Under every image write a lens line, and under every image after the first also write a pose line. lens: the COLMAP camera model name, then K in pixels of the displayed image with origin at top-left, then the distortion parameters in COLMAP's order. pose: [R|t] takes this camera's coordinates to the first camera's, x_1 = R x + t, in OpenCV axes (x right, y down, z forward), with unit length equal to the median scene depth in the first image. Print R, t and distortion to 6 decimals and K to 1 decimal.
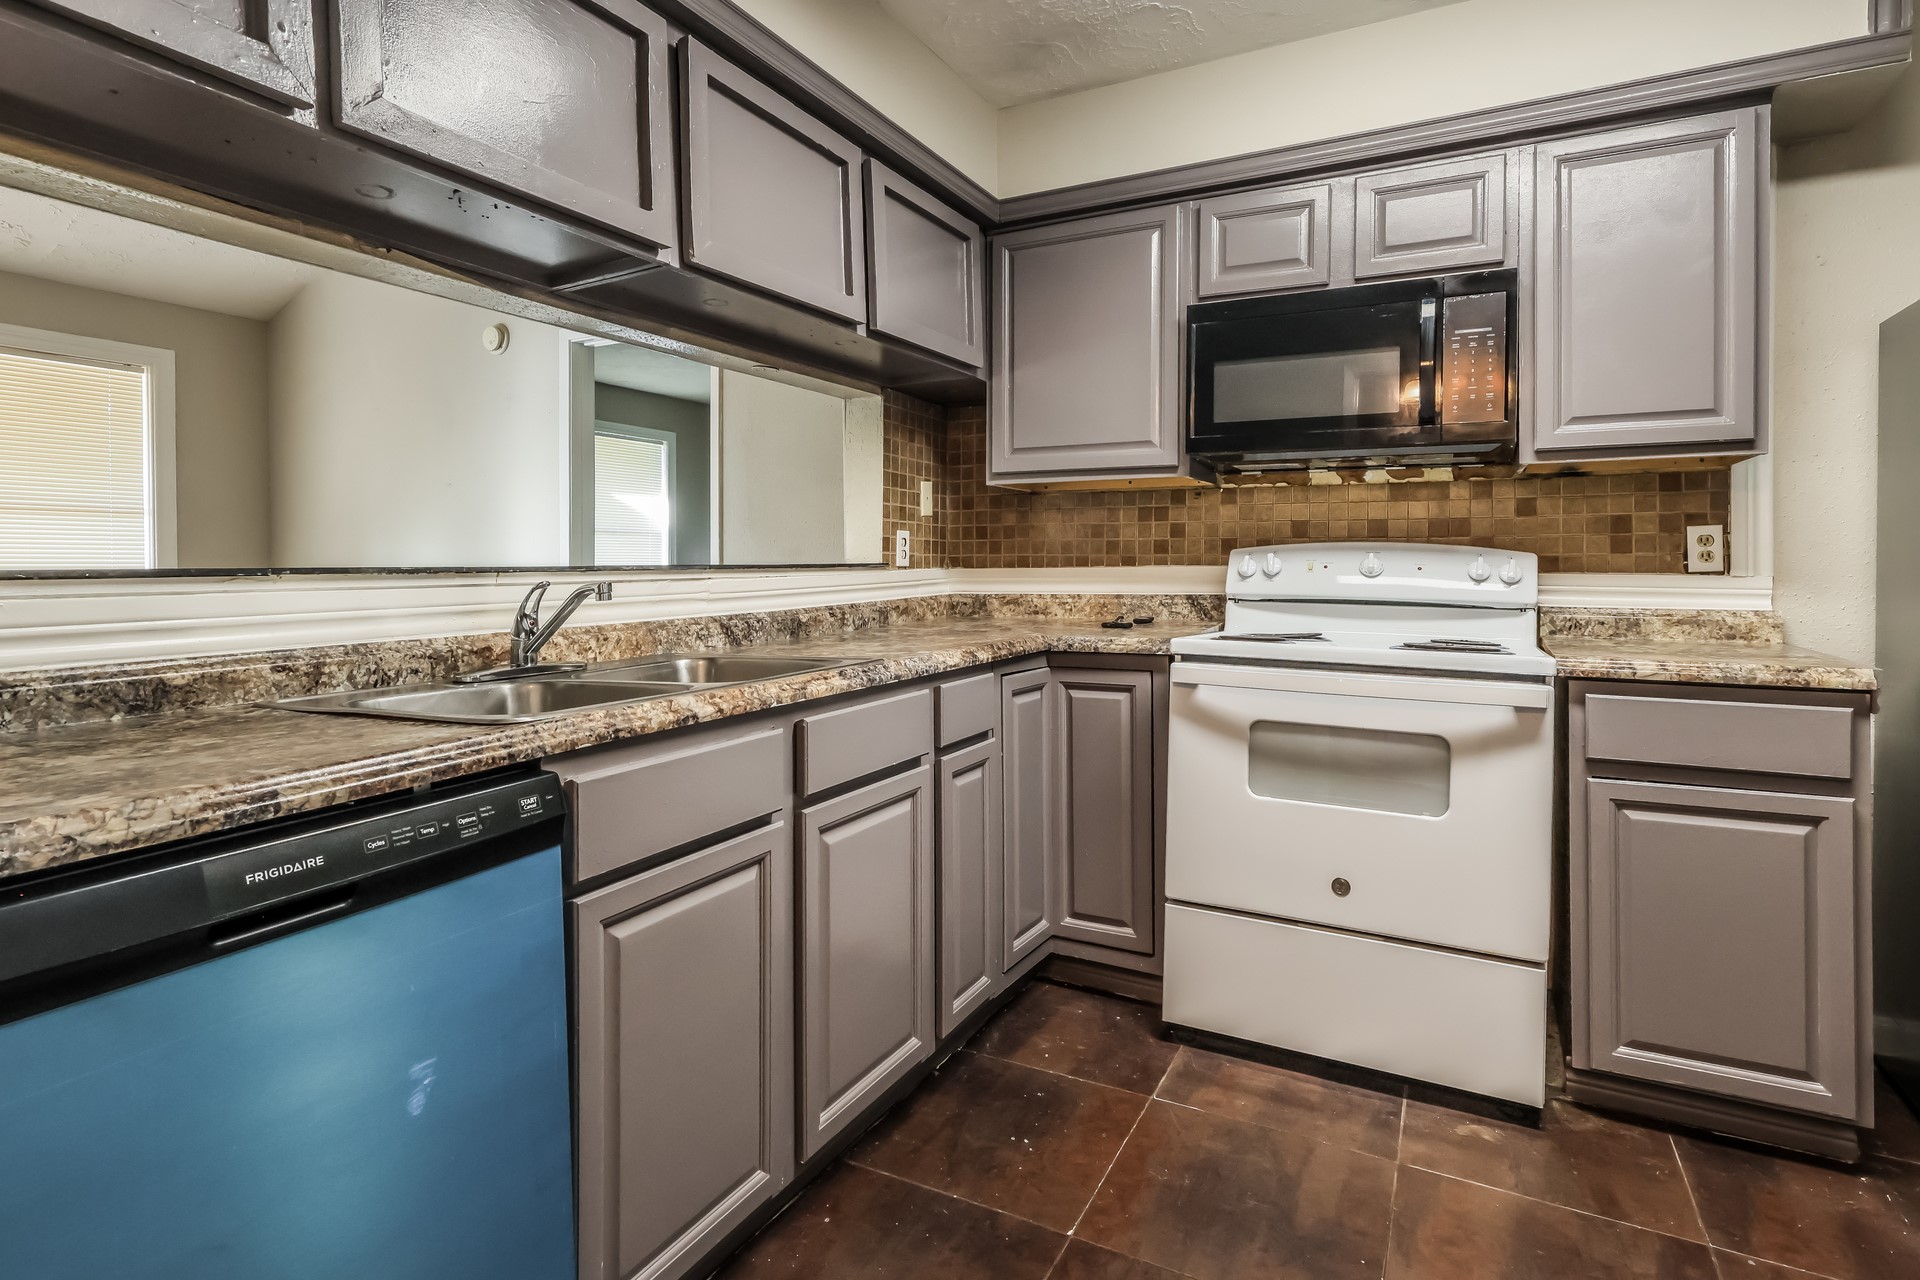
lens RADIAL K [[979.7, 0, 969.3], [0, 979.7, 568.2], [0, 0, 1]] dist [0.021836, -0.002035]
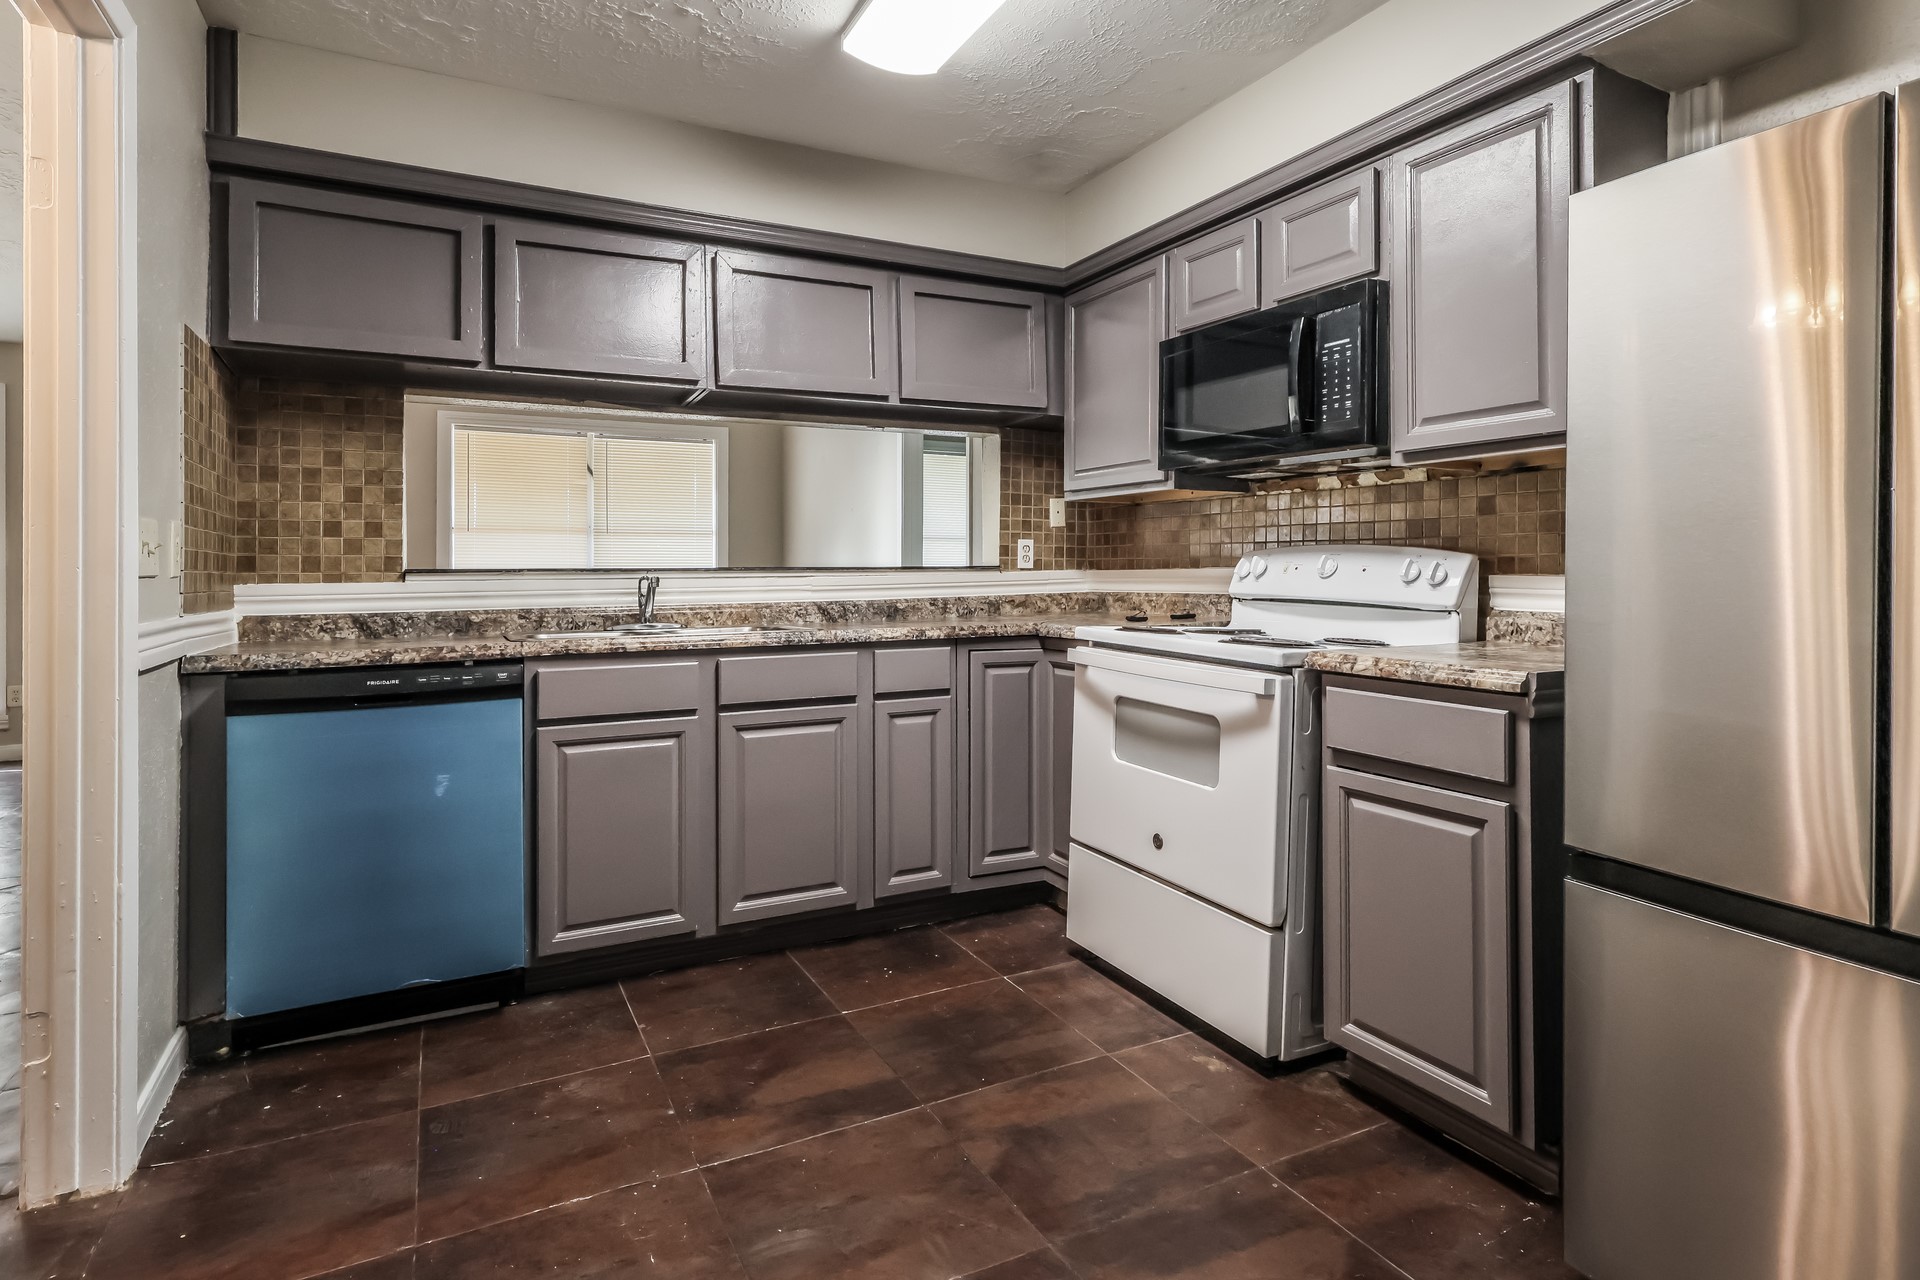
lens RADIAL K [[979.7, 0, 933.3], [0, 979.7, 552.2], [0, 0, 1]] dist [0.021836, -0.002035]
pose [[0.806133, -0.010658, -0.591638, 0.792530], [-0.001361, 0.999802, -0.019866, 0.003305], [0.591733, 0.016820, 0.805959, -0.095979]]
